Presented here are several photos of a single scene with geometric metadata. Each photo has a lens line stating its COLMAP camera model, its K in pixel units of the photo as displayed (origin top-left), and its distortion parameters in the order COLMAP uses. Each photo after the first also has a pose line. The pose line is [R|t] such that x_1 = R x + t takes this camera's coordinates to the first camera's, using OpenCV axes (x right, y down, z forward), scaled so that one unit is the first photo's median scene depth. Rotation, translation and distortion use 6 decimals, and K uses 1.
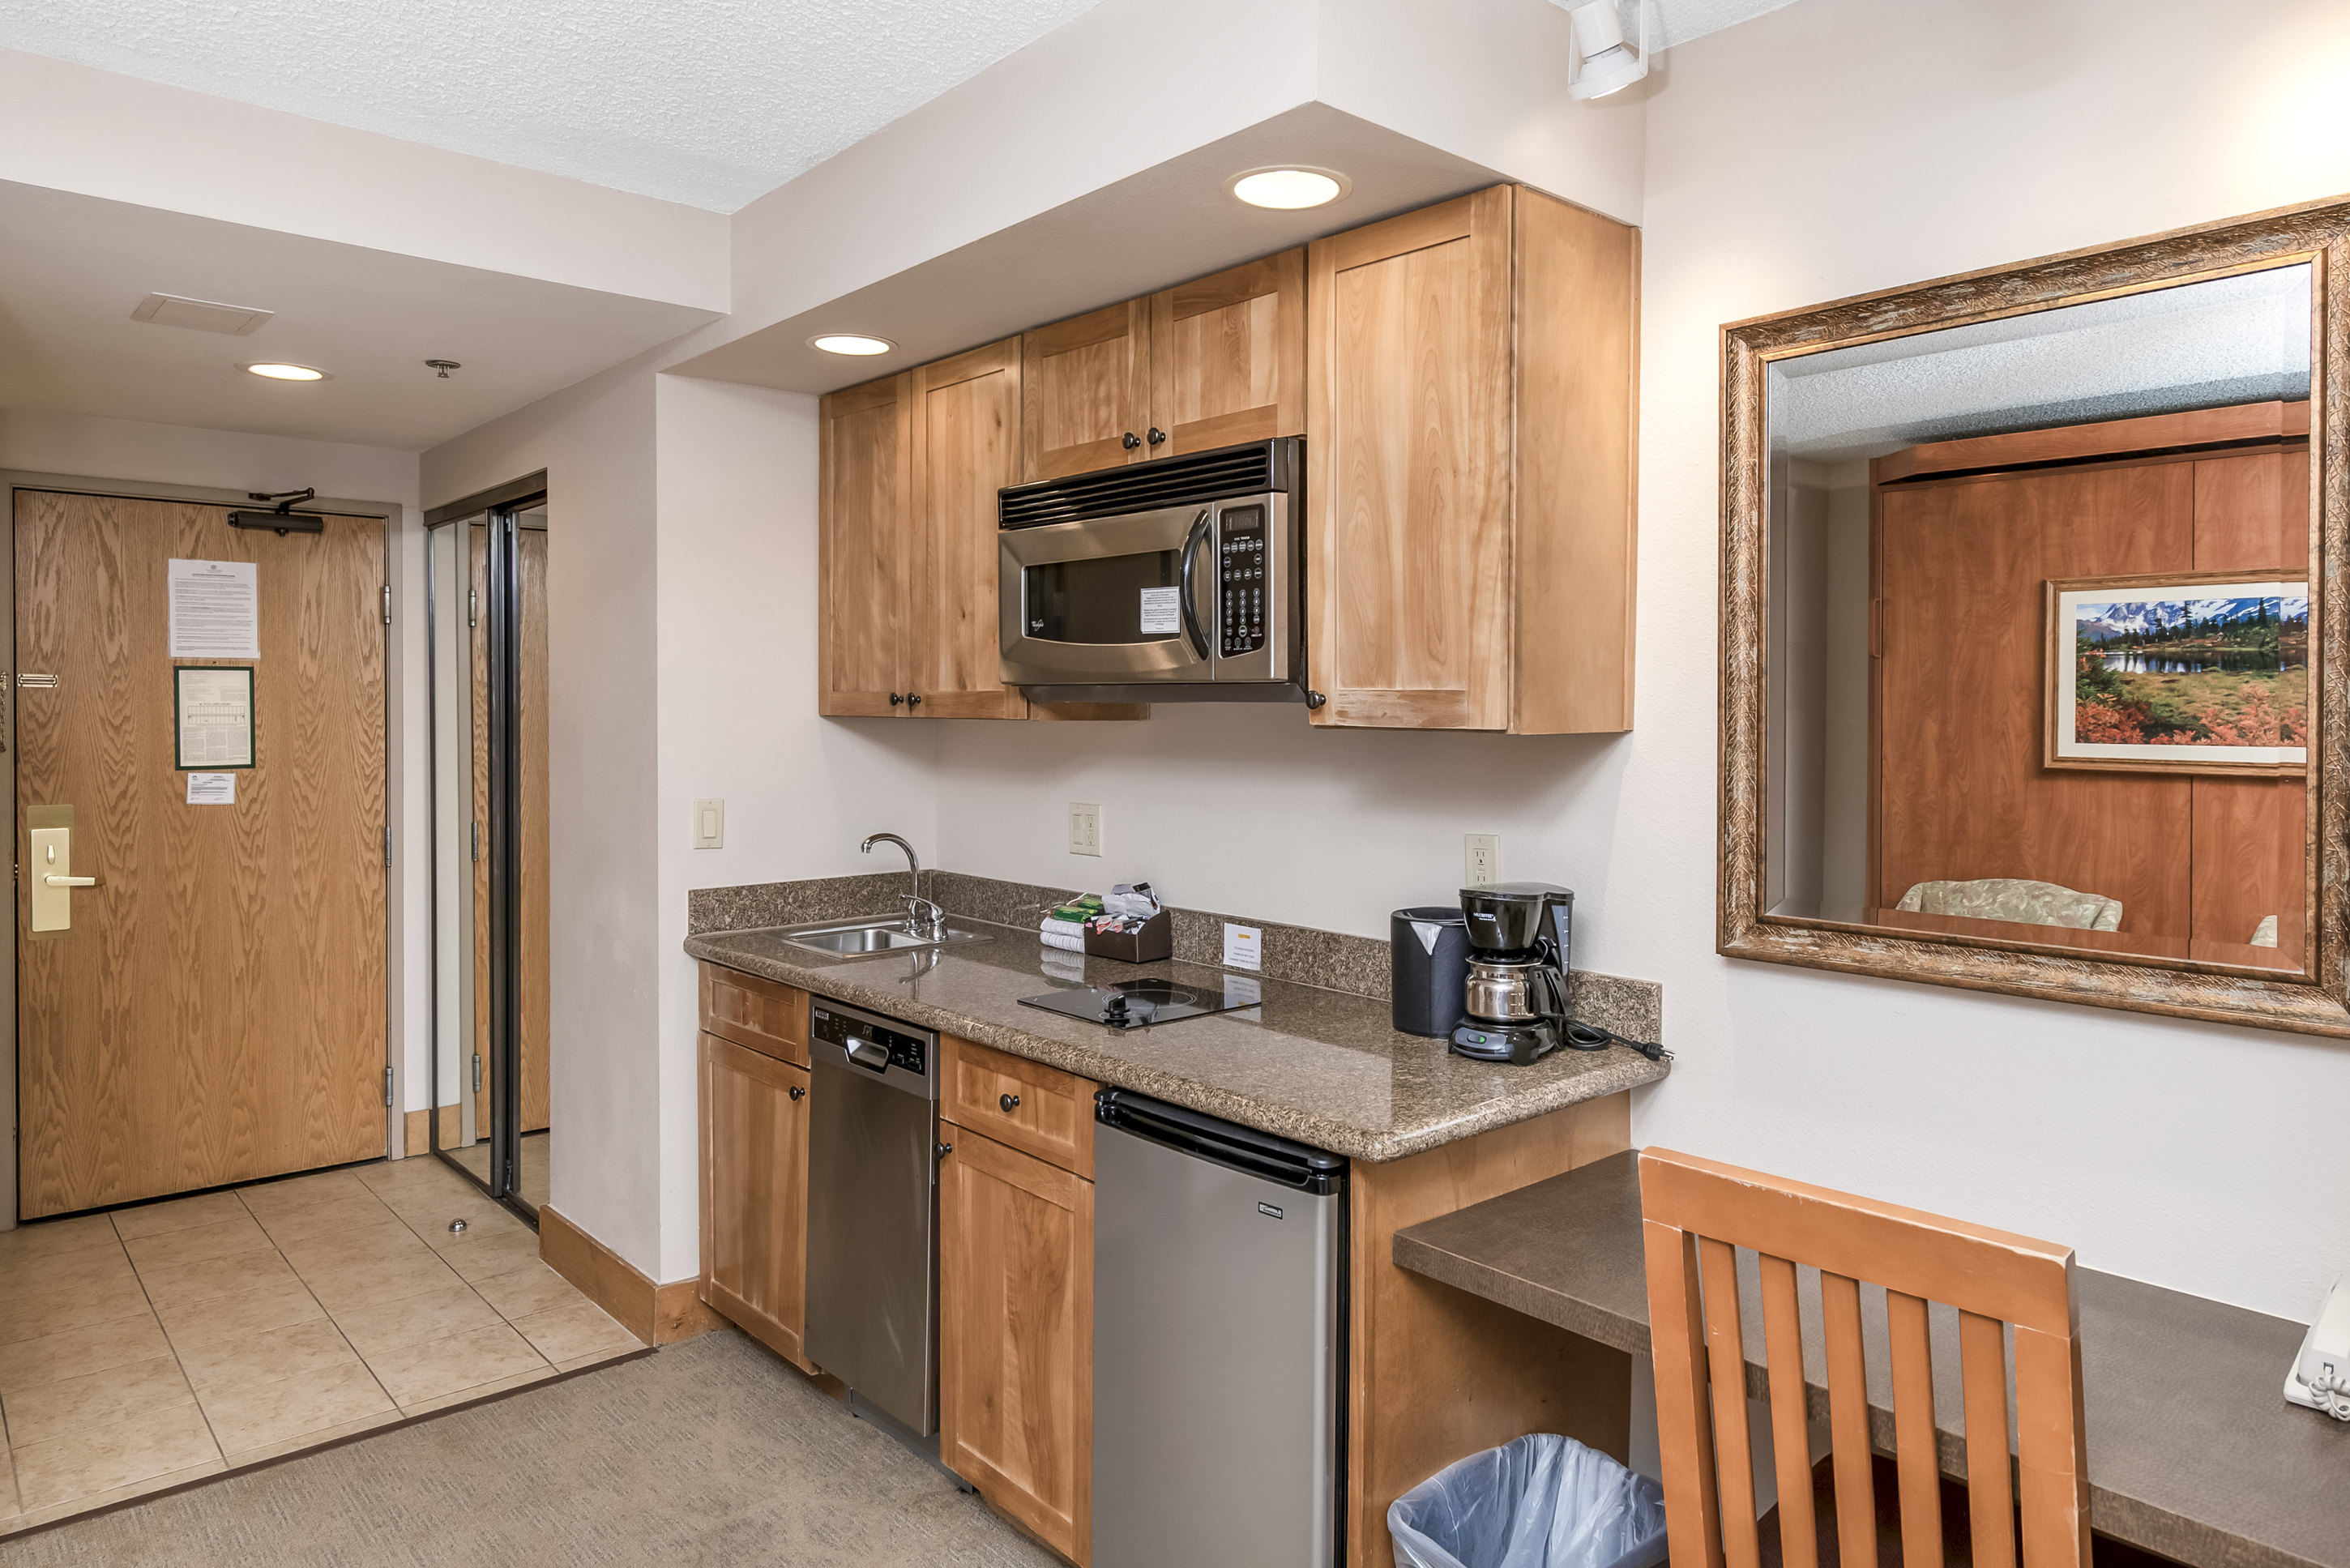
lens RADIAL K [[1521.5, 0, 1185.3], [0, 1521.5, 724.6], [0, 0, 1]] dist [-0.002003, 0.000118]
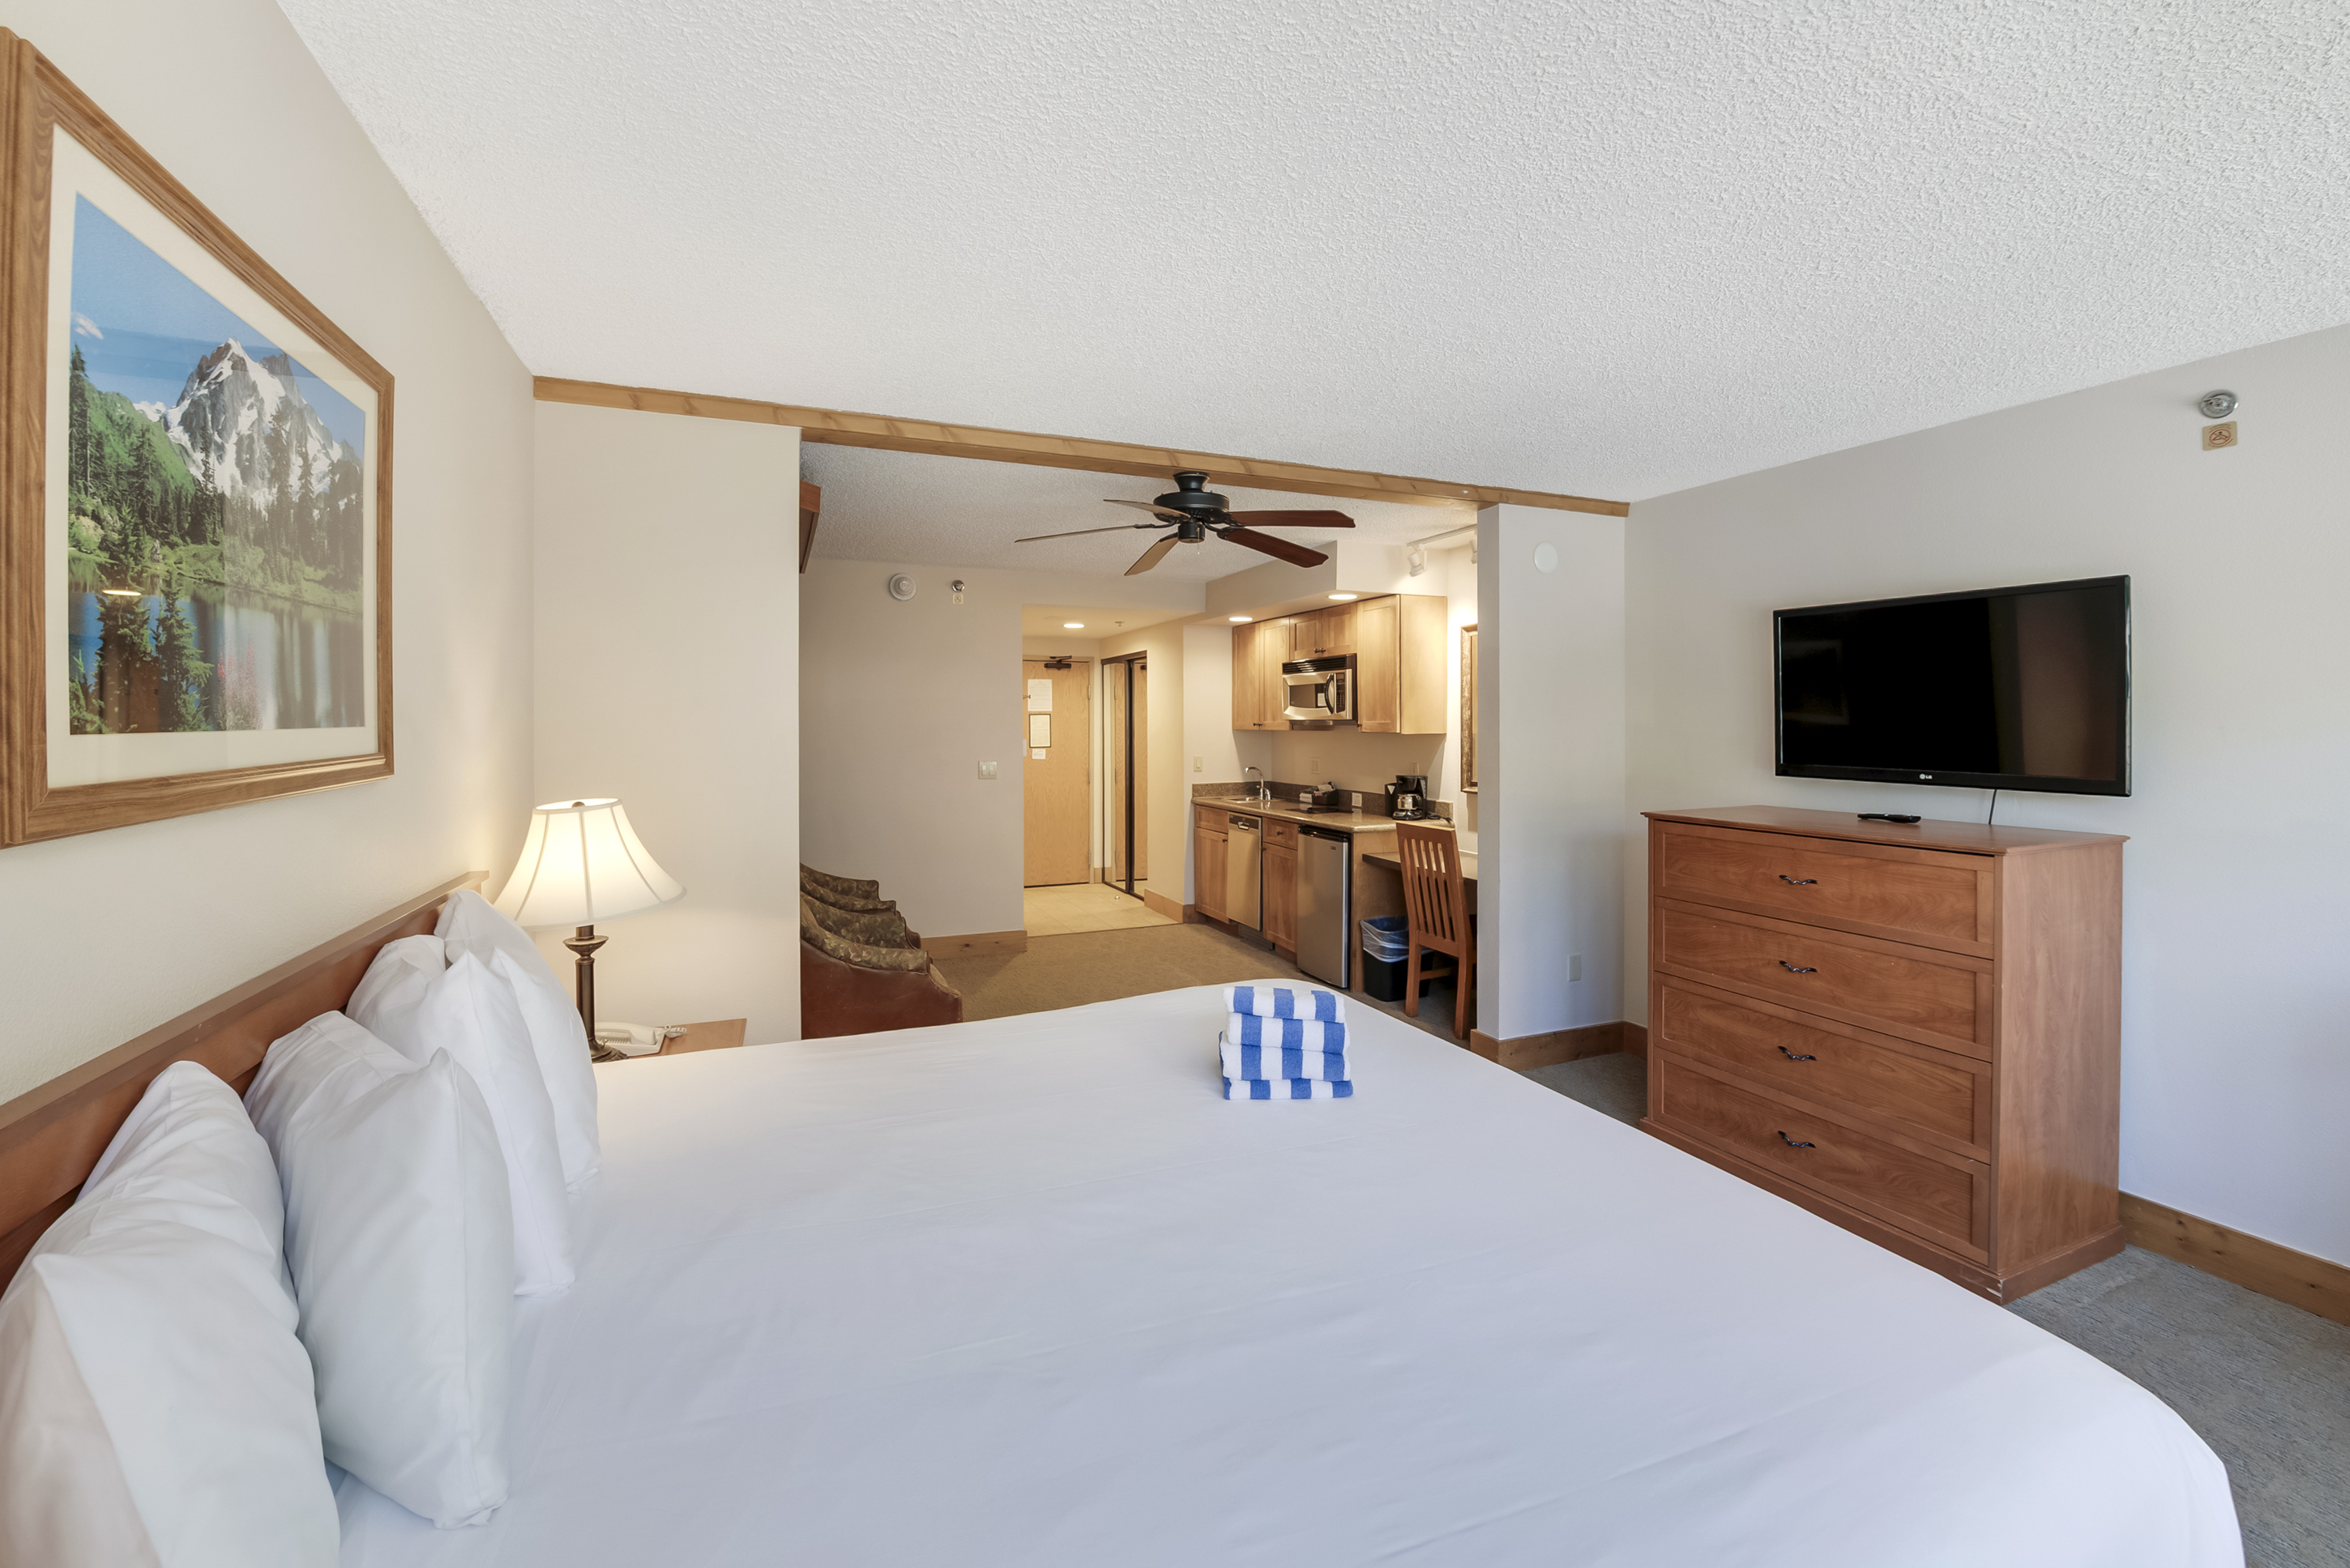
lens RADIAL K [[956.6, 0, 1163.8], [0, 956.6, 723.3], [0, 0, 1]] dist [-0.003588, -0.010724]
pose [[0.949601, -0.005467, -0.313414, 0.260887], [0.001329, 0.999909, -0.013417, 0.008144], [0.313459, 0.012324, 0.949522, -0.983335]]
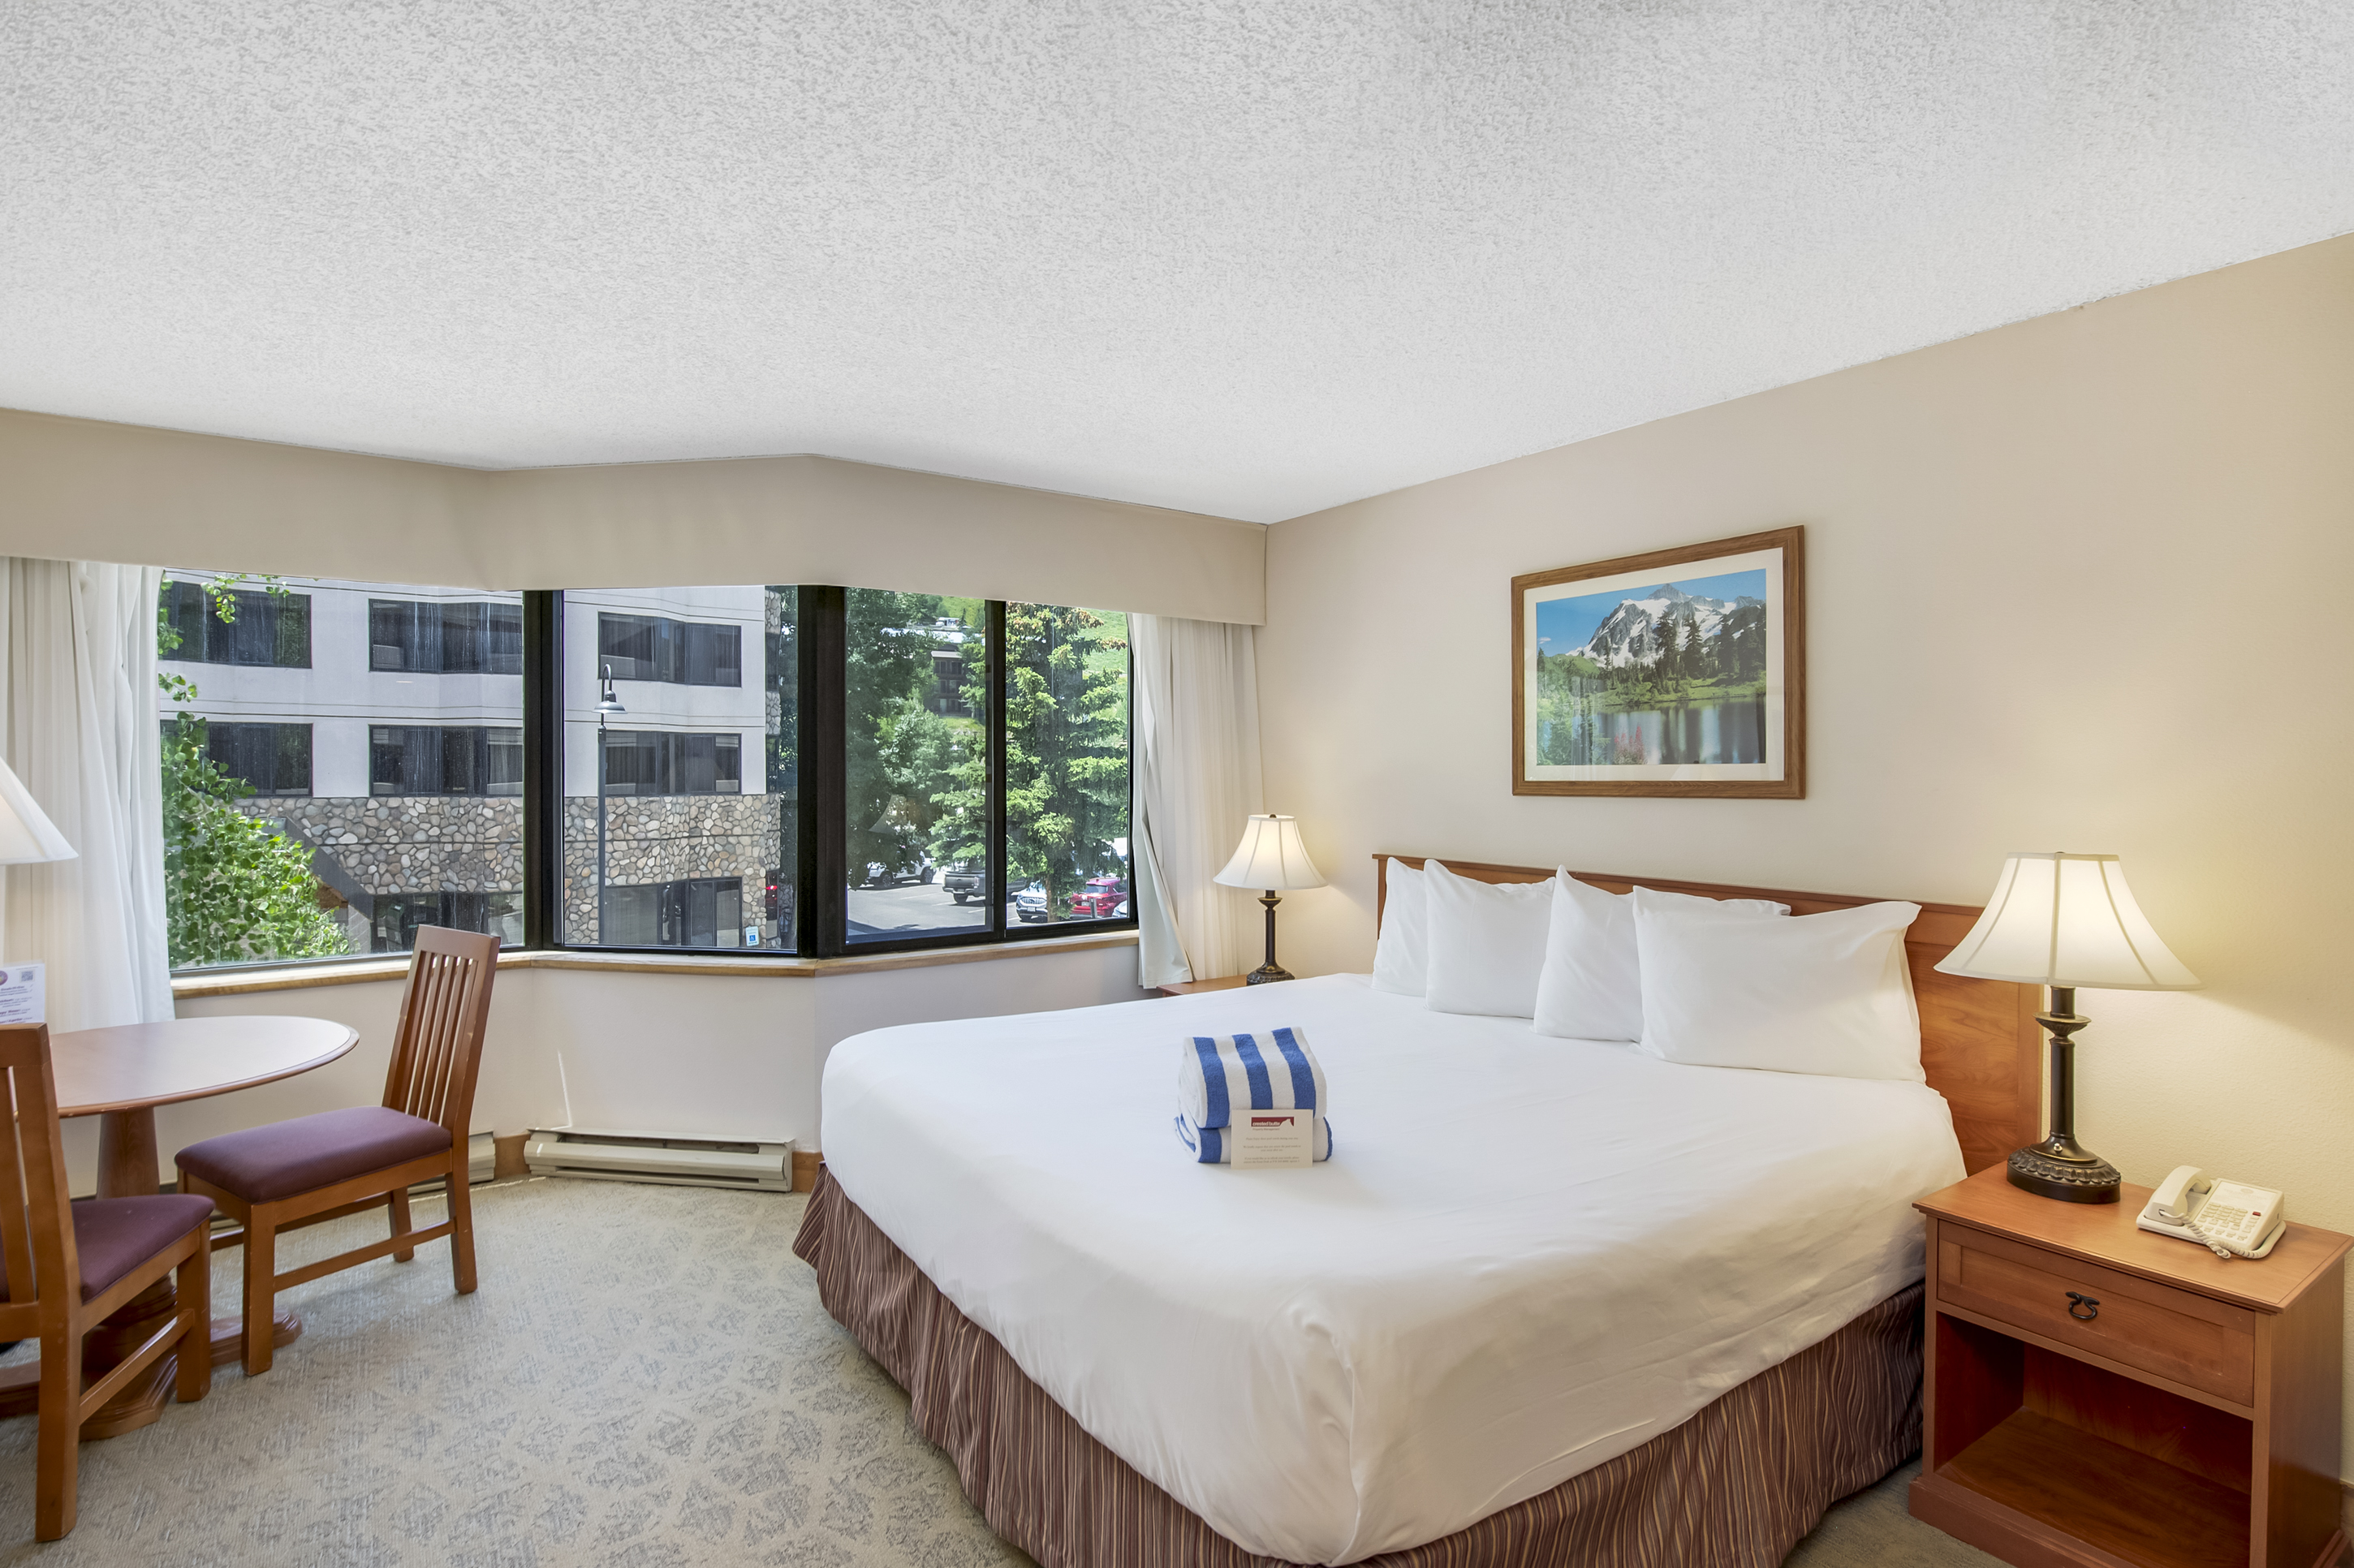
lens RADIAL K [[1133.2, 0, 1177.0], [0, 1133.2, 784.0], [0, 0, 1]] dist [-0.011418, -0.001557]
pose [[-0.995037, -0.005015, 0.099378, 0.119936], [-0.002197, 0.999593, 0.028449, -0.004507], [-0.099480, 0.028090, -0.994643, 0.268458]]
